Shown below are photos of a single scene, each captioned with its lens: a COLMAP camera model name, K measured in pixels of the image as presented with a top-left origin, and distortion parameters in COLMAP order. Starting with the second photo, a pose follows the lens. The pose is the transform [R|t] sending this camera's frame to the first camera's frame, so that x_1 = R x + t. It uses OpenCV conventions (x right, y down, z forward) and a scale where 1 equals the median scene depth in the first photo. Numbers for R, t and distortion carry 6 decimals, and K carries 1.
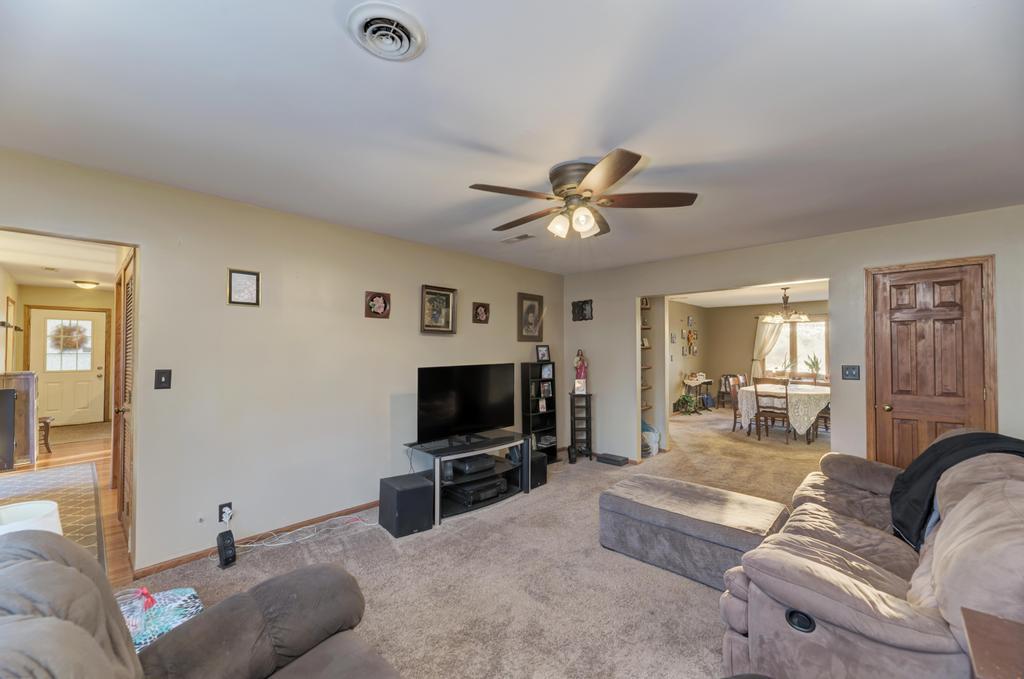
lens RADIAL K [[409.0, 0, 511.1], [0, 409.0, 342.2], [0, 0, 1]] dist [0.004552, -0.000452]
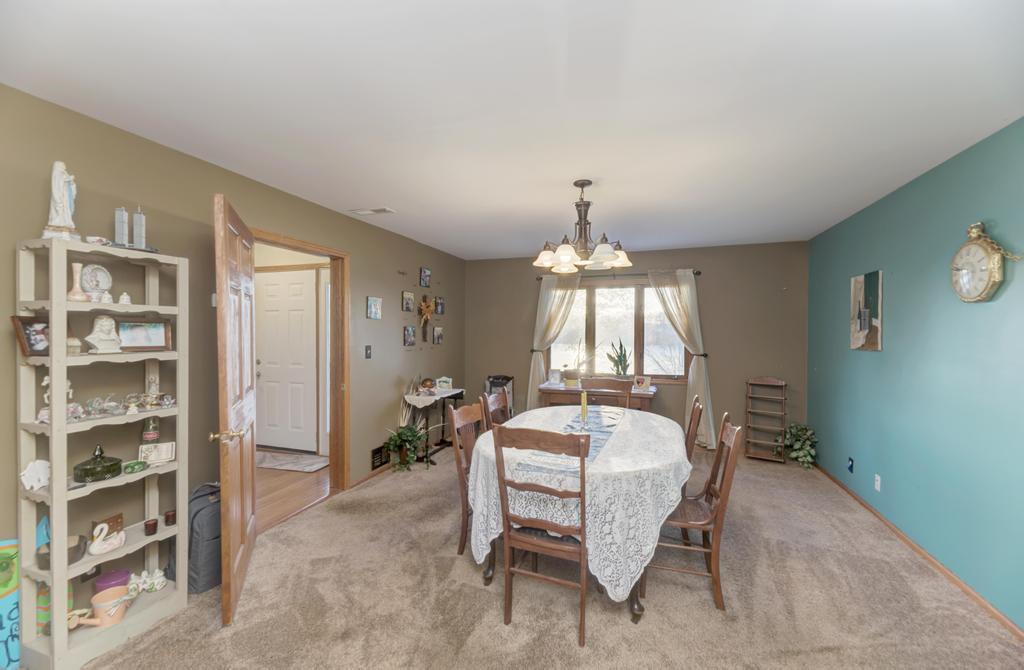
lens RADIAL K [[414.6, 0, 506.5], [0, 414.6, 339.4], [0, 0, 1]] dist [0.002385, 0.000087]
pose [[0.913279, -0.004666, 0.407308, 0.496011], [-0.010981, 0.999289, 0.036069, 0.009725], [-0.407187, -0.037414, 0.912578, 0.747015]]
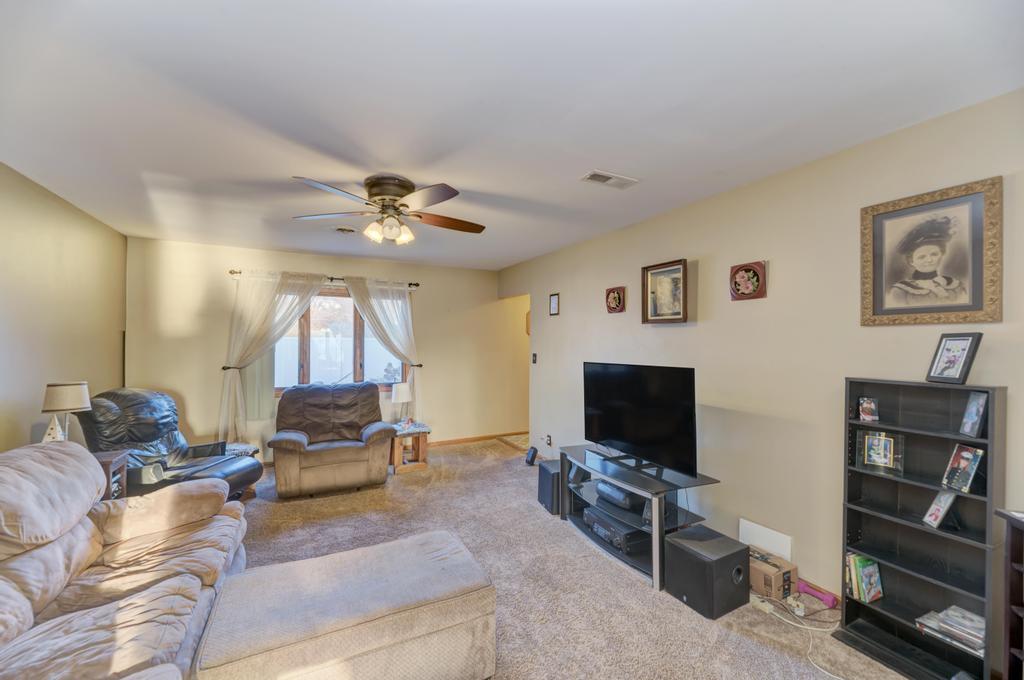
lens RADIAL K [[409.0, 0, 514.5], [0, 409.0, 340.6], [0, 0, 1]] dist [0.004552, -0.000452]
pose [[-0.321984, -0.004558, -0.946734, 0.252879], [0.014211, 0.999852, -0.009647, 0.005812], [0.946638, -0.016560, -0.321872, 0.380746]]
